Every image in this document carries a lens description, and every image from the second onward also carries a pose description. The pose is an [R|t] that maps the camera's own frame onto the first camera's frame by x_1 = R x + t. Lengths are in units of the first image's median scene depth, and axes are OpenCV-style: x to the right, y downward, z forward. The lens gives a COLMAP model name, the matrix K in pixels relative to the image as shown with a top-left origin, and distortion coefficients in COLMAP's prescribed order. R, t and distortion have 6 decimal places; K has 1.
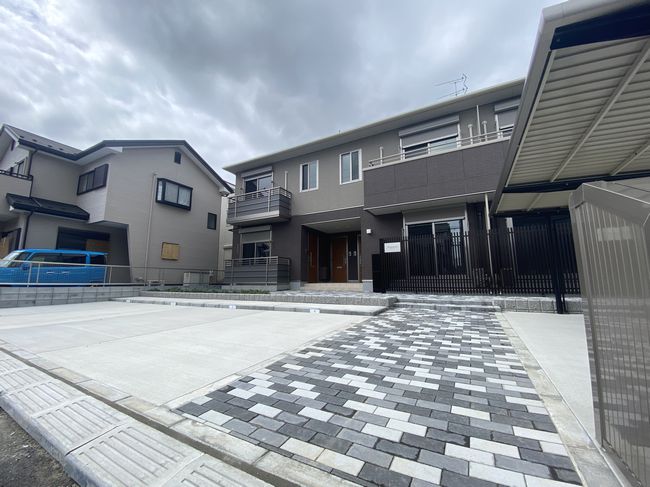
lens RADIAL K [[265.3, 0, 327.4], [0, 265.3, 249.1], [0, 0, 1]] dist [0.000664, -0.008420]
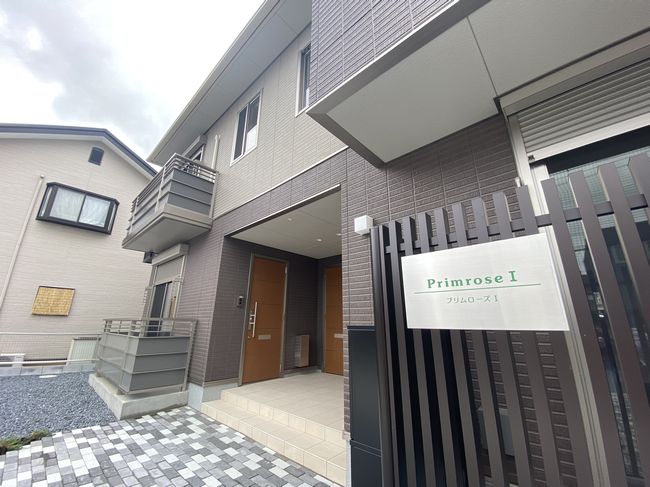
lens RADIAL K [[265.3, 0, 325.7], [0, 265.3, 241.5], [0, 0, 1]] dist [0.000664, -0.008420]
pose [[0.969409, -0.065252, -0.236619, 0.148606], [0.022028, 0.983255, -0.180900, -0.003311], [0.244461, 0.170154, 0.954613, 0.618575]]
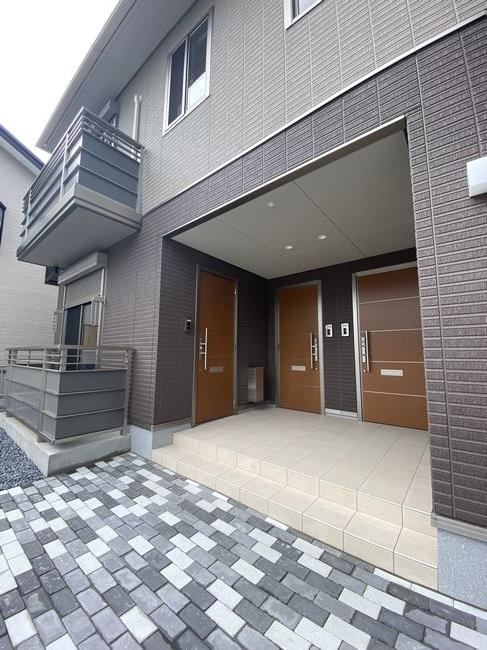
lens RADIAL K [[265.3, 0, 245.1], [0, 265.3, 325.6], [0, 0, 1]] dist [0.000664, -0.008420]
pose [[0.981384, -0.013313, -0.191593, 0.047939], [0.014966, 0.999862, 0.007184, 0.008951], [0.191471, -0.009918, 0.981448, 0.694234]]
